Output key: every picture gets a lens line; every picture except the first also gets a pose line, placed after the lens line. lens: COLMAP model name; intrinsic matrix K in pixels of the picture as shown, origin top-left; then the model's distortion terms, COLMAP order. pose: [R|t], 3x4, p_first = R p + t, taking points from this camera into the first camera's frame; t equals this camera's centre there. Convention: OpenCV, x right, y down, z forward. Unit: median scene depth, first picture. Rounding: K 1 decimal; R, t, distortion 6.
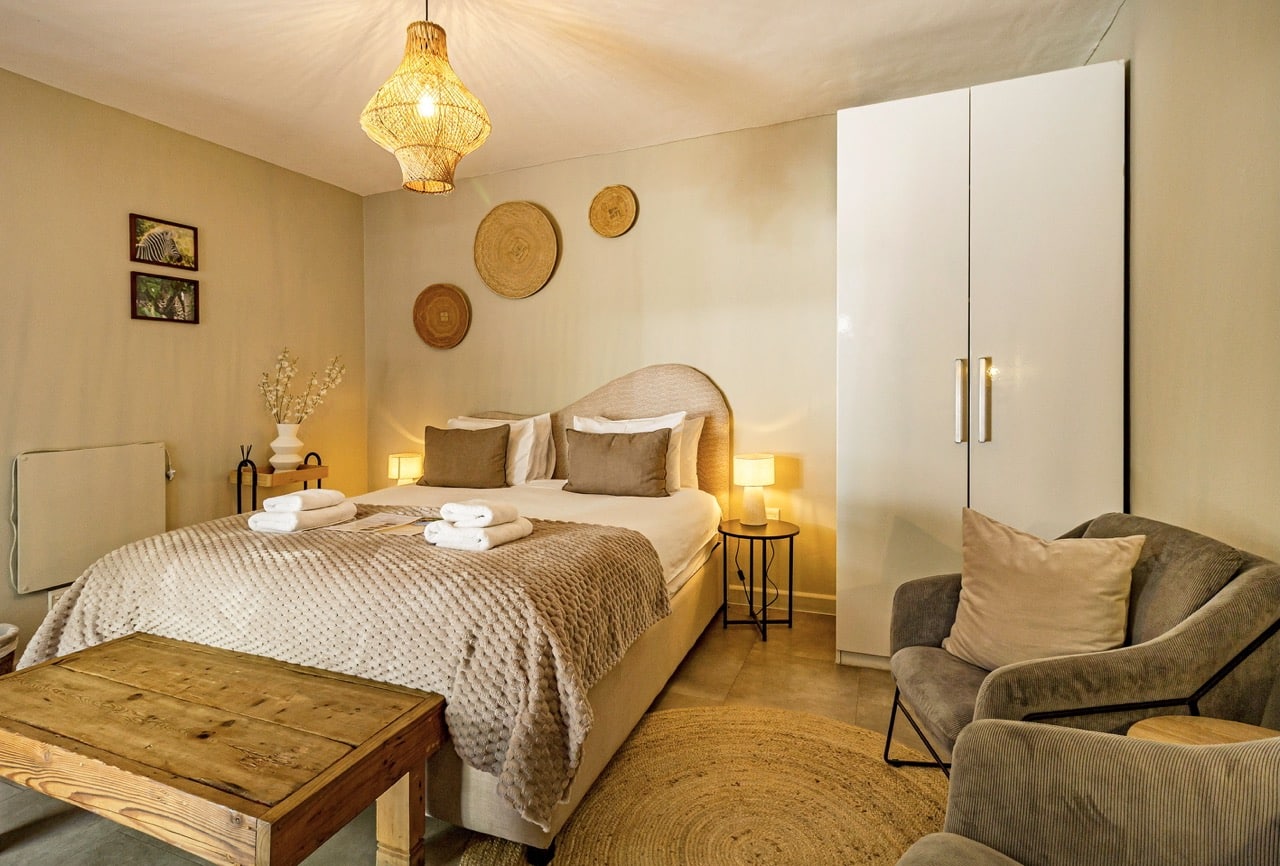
lens RADIAL K [[626.5, 0, 640.0], [0, 626.5, 433.0], [0, 0, 1]] dist [0.000997, 0.000689]
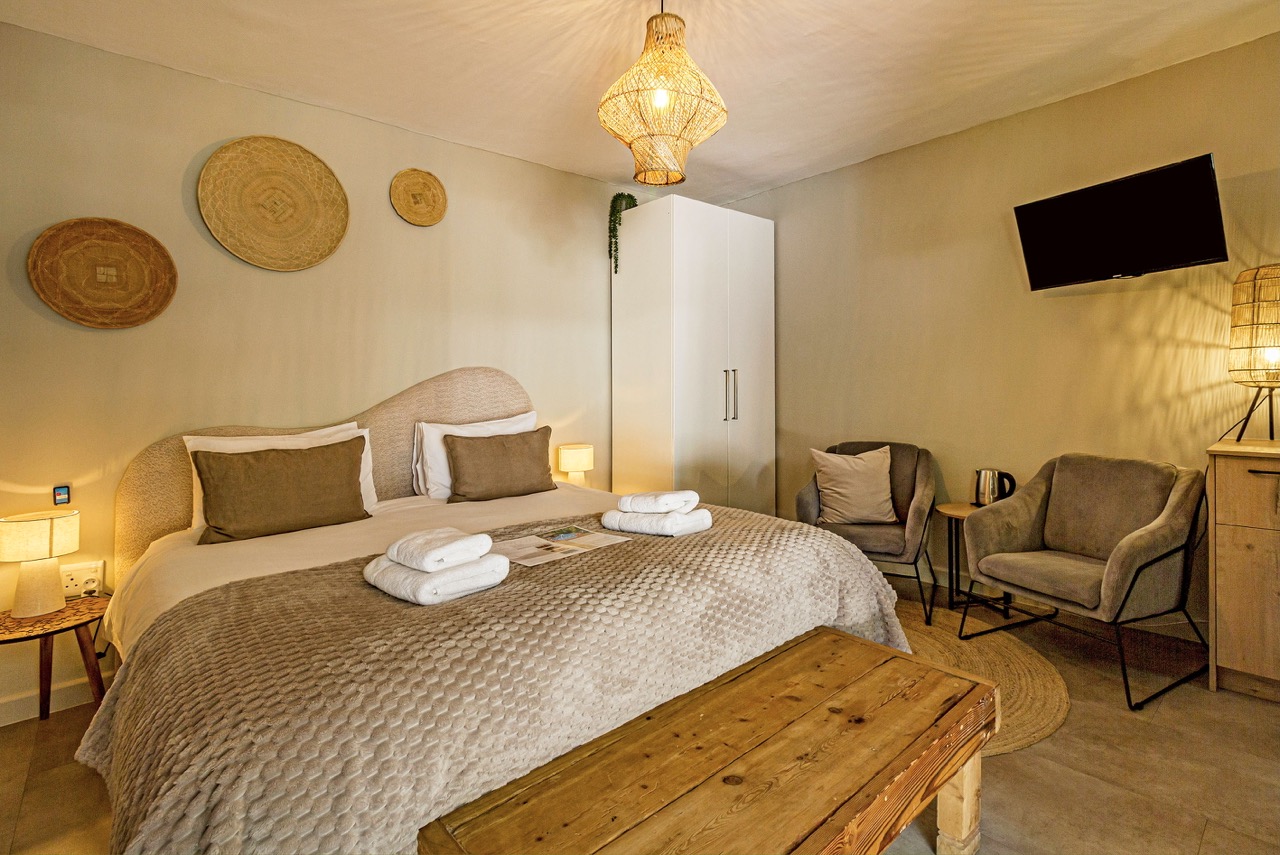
lens RADIAL K [[583.8, 0, 640.0], [0, 583.8, 427.5], [0, 0, 1]] dist [-0.000084, 0.000006]
pose [[0.459144, -0.052817, 0.886790, -0.662378], [0.086843, 0.996118, 0.014365, -0.004557], [-0.884107, 0.070416, 0.461949, 0.345709]]
